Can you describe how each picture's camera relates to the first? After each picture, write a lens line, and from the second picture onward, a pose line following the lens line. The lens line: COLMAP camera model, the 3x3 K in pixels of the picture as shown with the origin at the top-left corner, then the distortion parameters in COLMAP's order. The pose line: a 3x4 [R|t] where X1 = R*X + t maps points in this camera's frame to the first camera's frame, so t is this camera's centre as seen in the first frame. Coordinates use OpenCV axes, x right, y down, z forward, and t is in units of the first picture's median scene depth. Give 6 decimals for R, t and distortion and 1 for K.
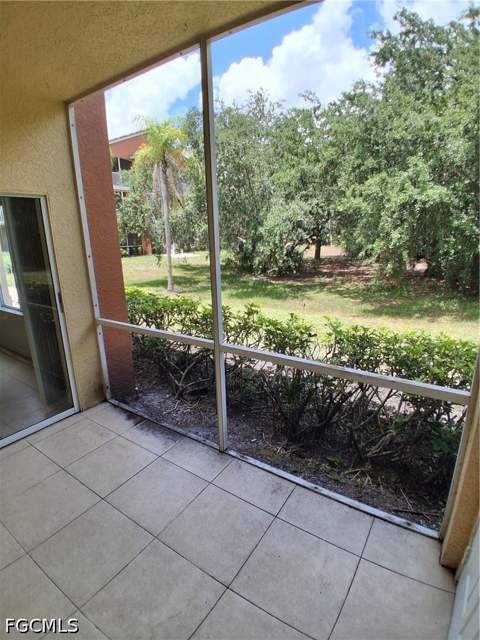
lens RADIAL K [[319.5, 0, 240.0], [0, 319.5, 320.0], [0, 0, 1]] dist [0.002407, -0.040430]
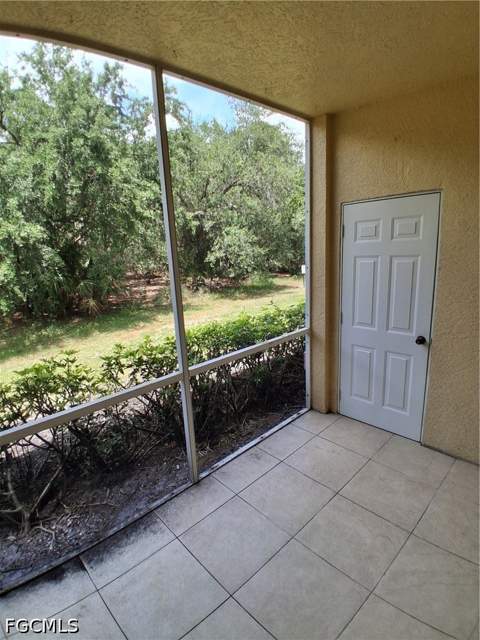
lens RADIAL K [[317.4, 0, 229.8], [0, 317.4, 321.1], [0, 0, 1]] dist [-0.000666, -0.042935]
pose [[0.238394, -0.196456, 0.951091, -0.920248], [0.298998, 0.946604, 0.120584, -0.142700], [-0.923996, 0.255628, 0.284405, 0.564810]]
